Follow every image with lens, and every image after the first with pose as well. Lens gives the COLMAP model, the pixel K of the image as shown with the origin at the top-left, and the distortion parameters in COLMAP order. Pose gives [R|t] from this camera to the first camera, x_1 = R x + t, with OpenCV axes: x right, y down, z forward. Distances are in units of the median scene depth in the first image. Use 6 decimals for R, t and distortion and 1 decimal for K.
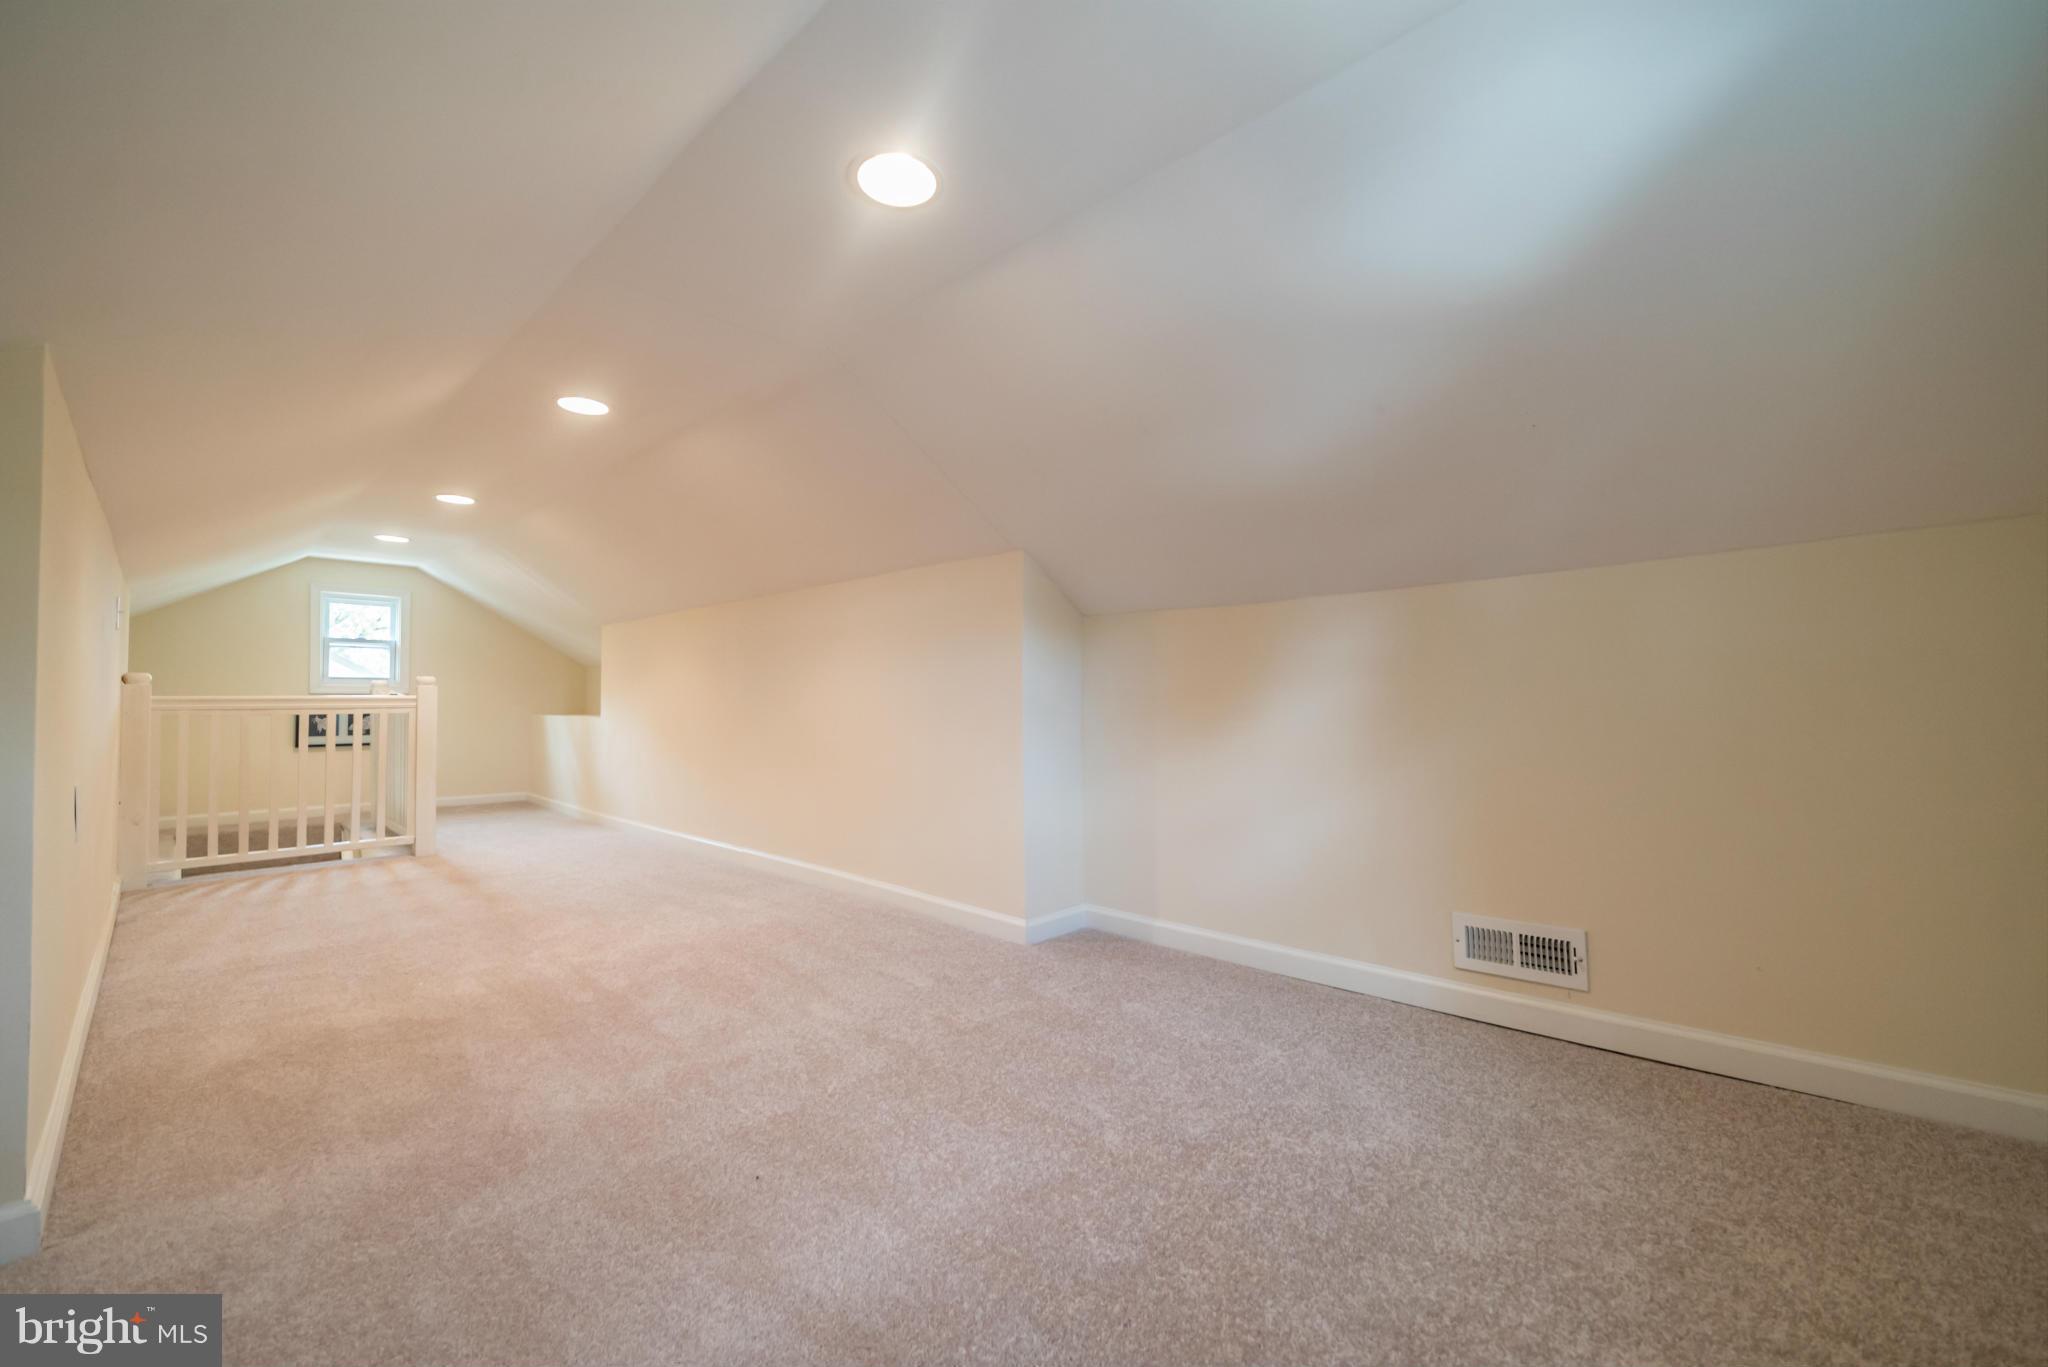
lens RADIAL K [[787.5, 0, 1024.3], [0, 787.5, 685.9], [0, 0, 1]] dist [0.002701, 0.000569]
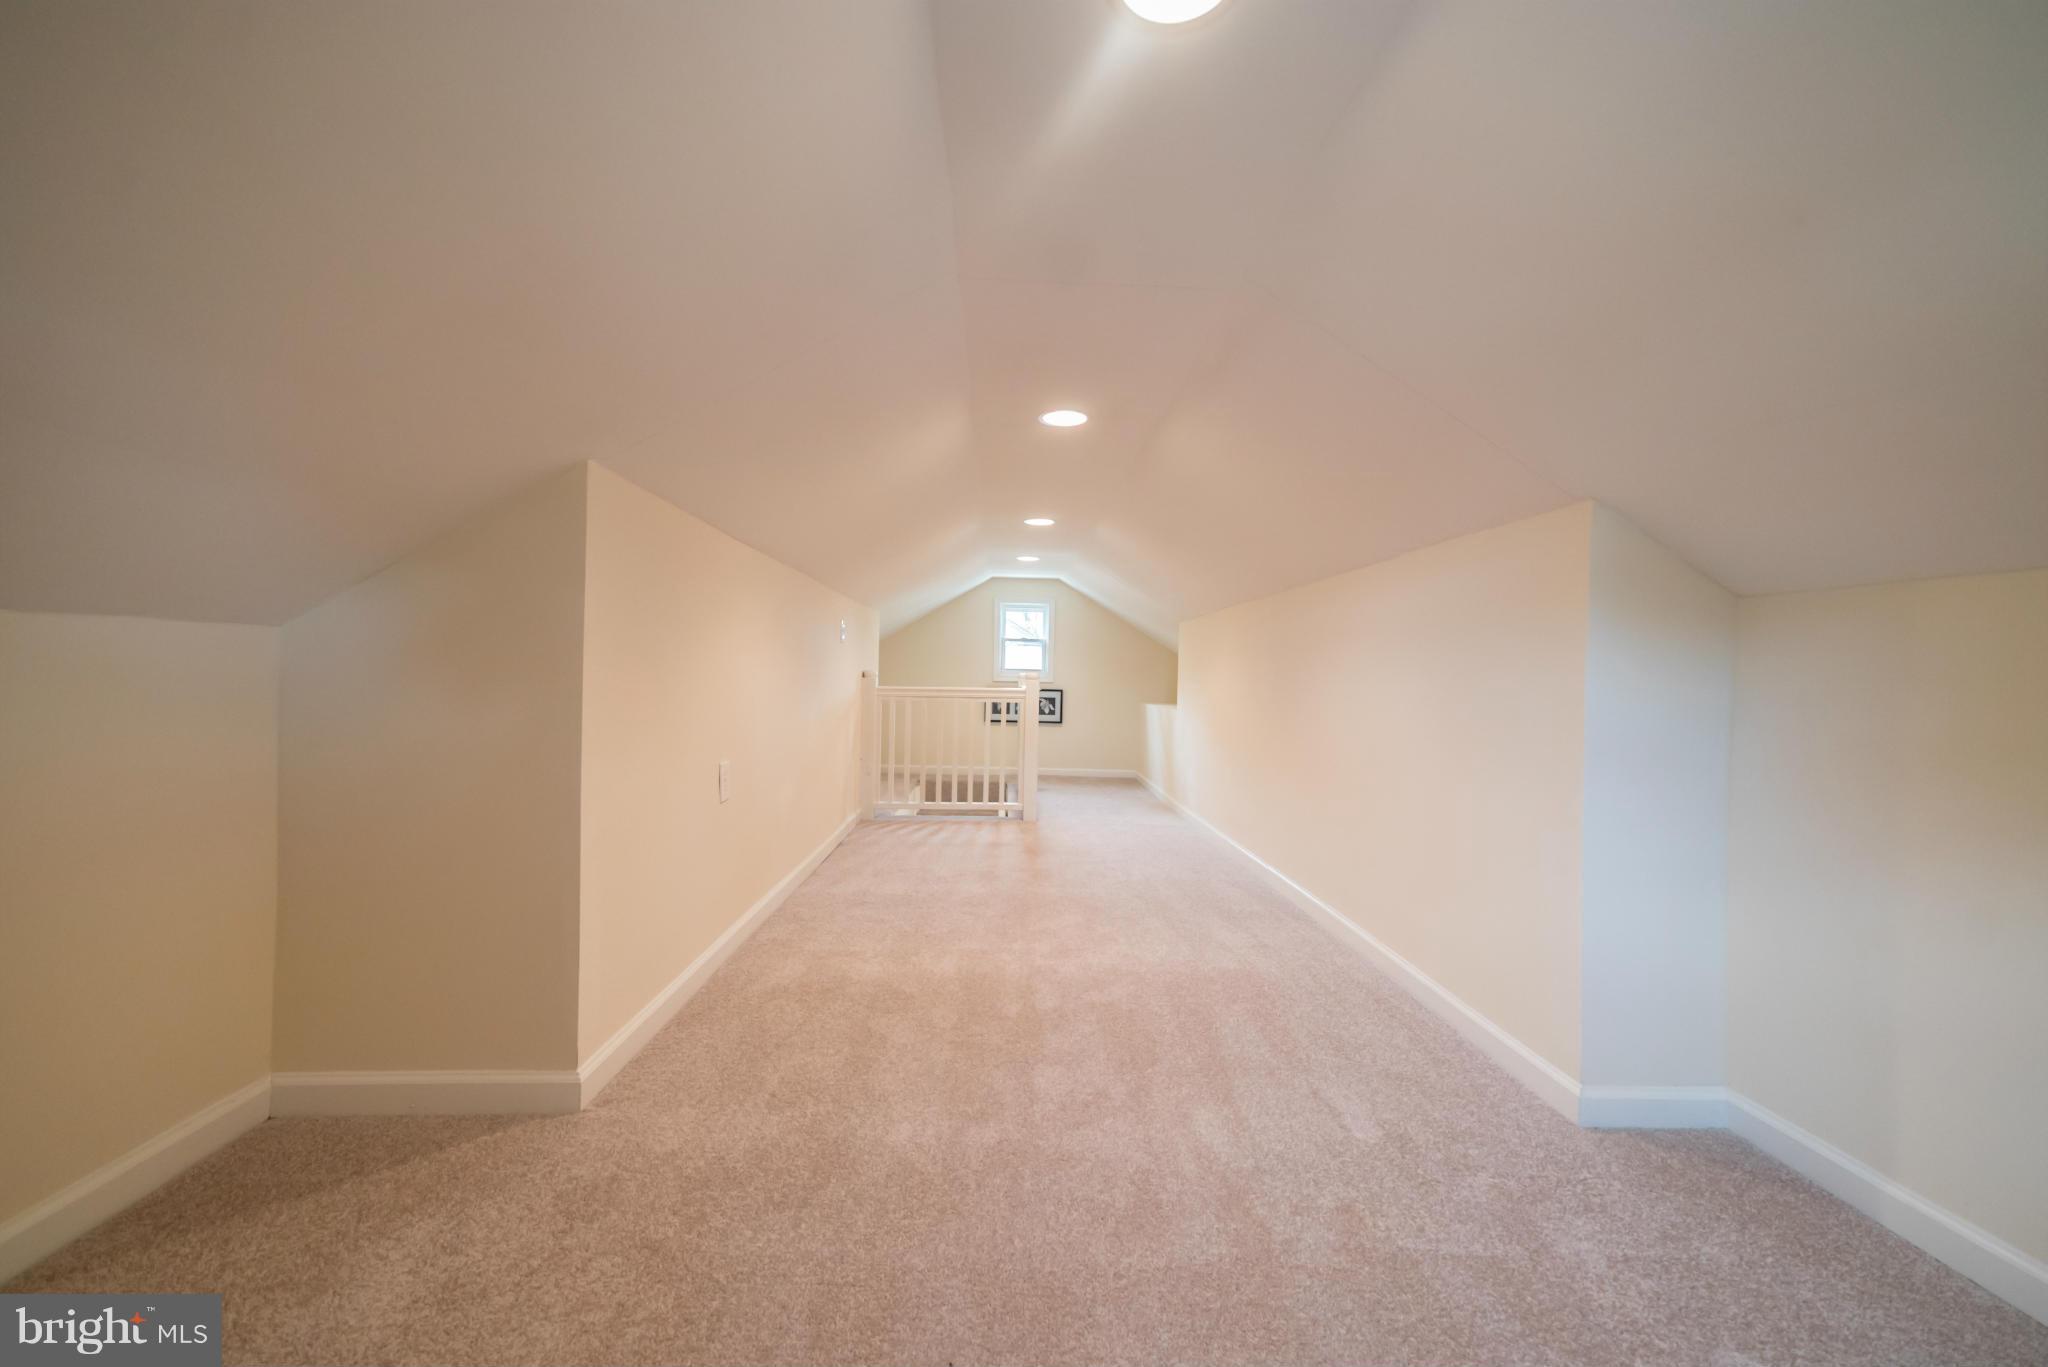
lens RADIAL K [[787.5, 0, 1024.3], [0, 787.5, 685.9], [0, 0, 1]] dist [0.002701, 0.000569]
pose [[0.714284, 0.022520, -0.699494, 0.117188], [-0.008594, 0.999689, 0.023409, -0.032869], [0.699803, -0.010710, 0.714255, 0.236583]]
